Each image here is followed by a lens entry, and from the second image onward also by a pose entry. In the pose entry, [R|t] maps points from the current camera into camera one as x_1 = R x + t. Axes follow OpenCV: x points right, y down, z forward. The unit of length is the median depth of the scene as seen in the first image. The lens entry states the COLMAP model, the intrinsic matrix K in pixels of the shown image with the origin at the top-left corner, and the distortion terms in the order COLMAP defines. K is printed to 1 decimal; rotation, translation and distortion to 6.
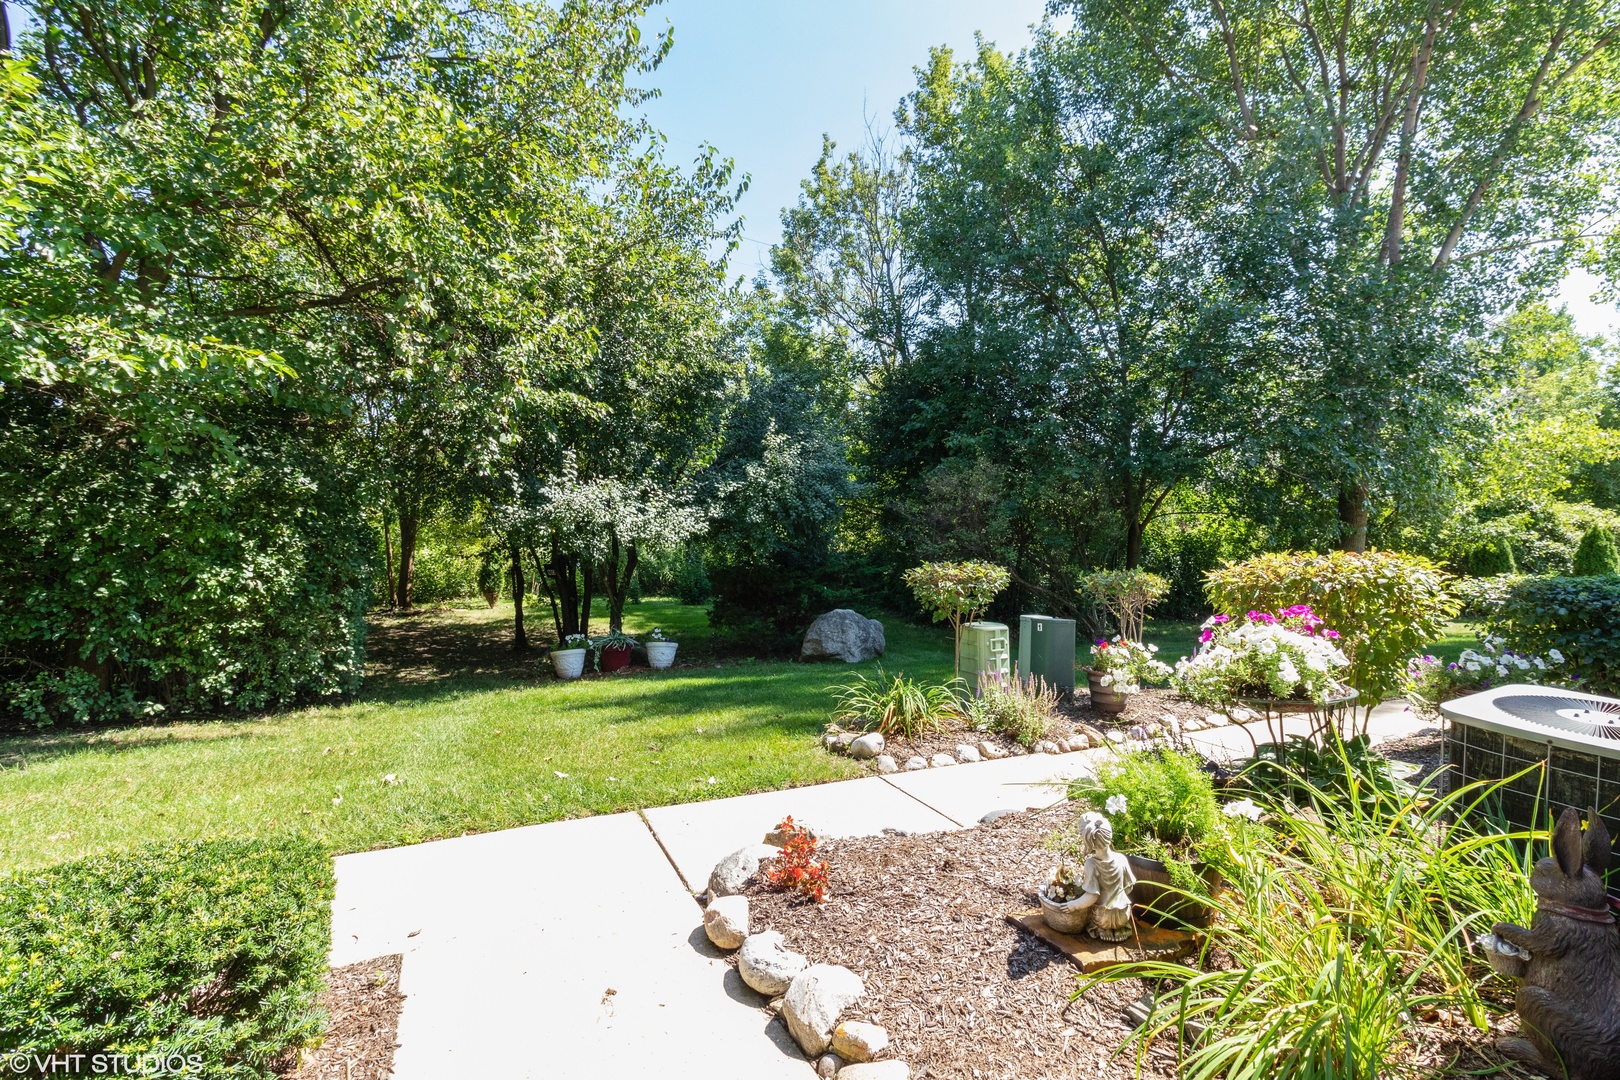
lens RADIAL K [[746.9, 0, 811.3], [0, 746.9, 539.7], [0, 0, 1]] dist [0.000779, 0.000664]
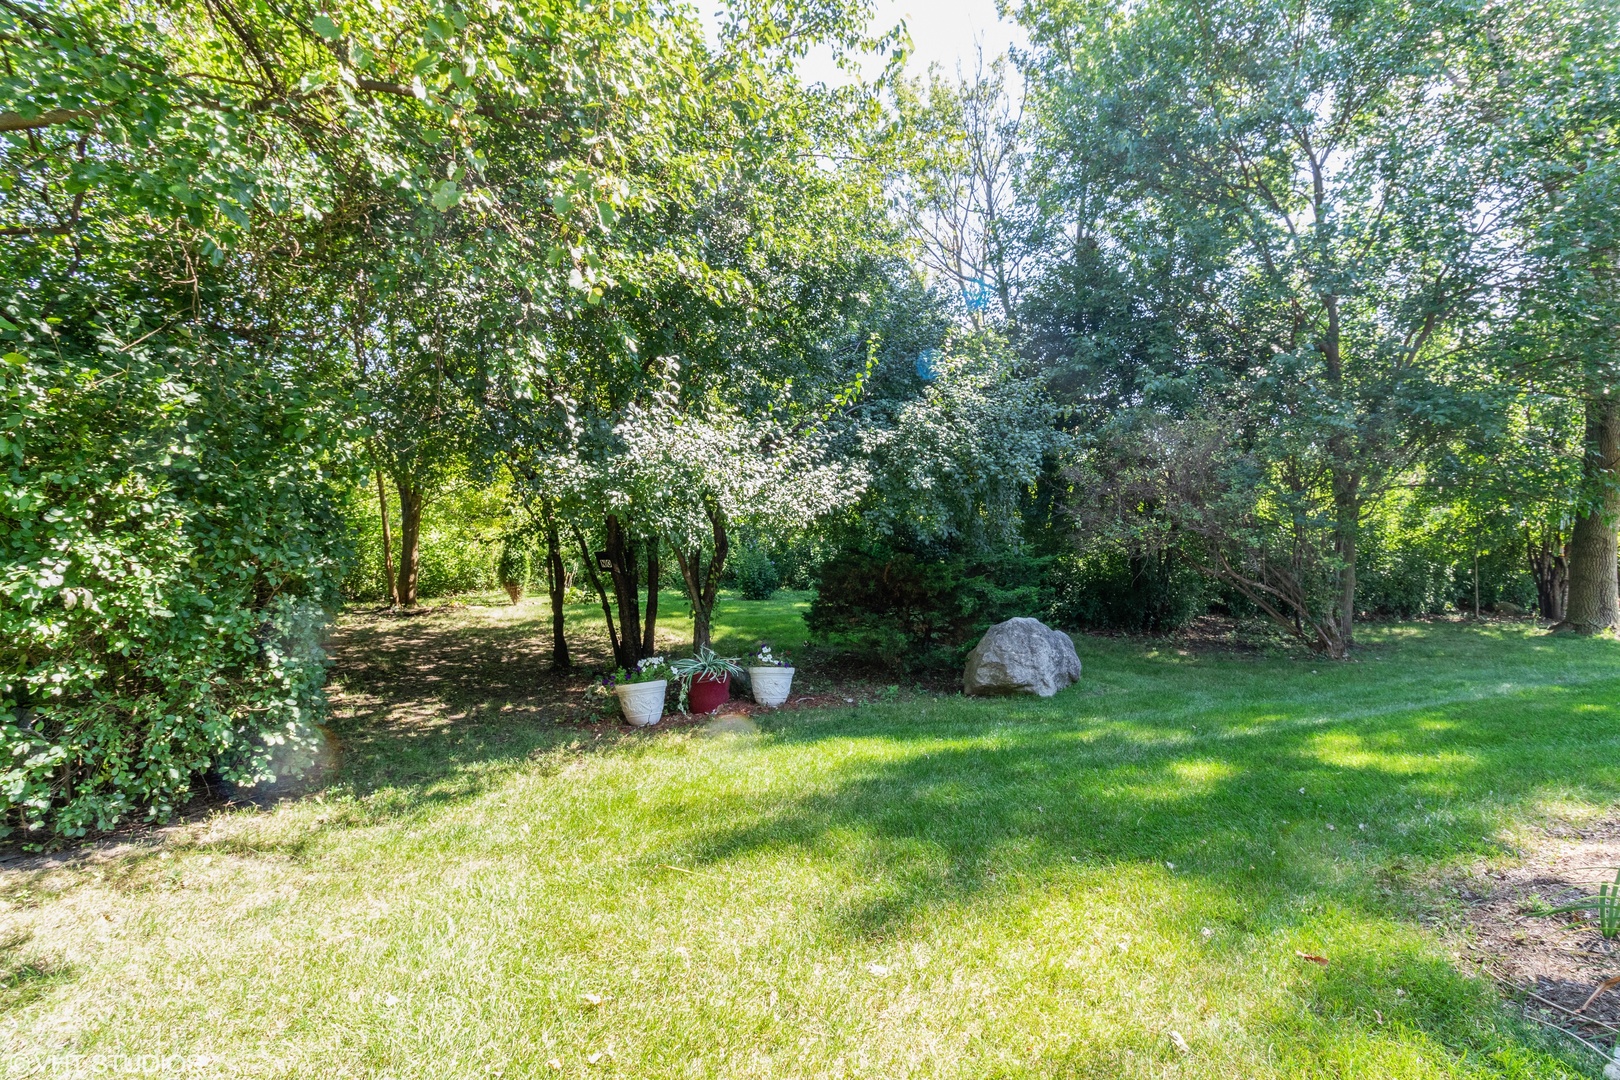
lens RADIAL K [[746.9, 0, 808.8], [0, 746.9, 540.1], [0, 0, 1]] dist [0.000779, 0.000664]
pose [[0.999867, 0.001646, -0.016219, -0.161152], [-0.001303, 0.999775, 0.021148, 0.007168], [0.016250, -0.021124, 0.999645, 0.331114]]
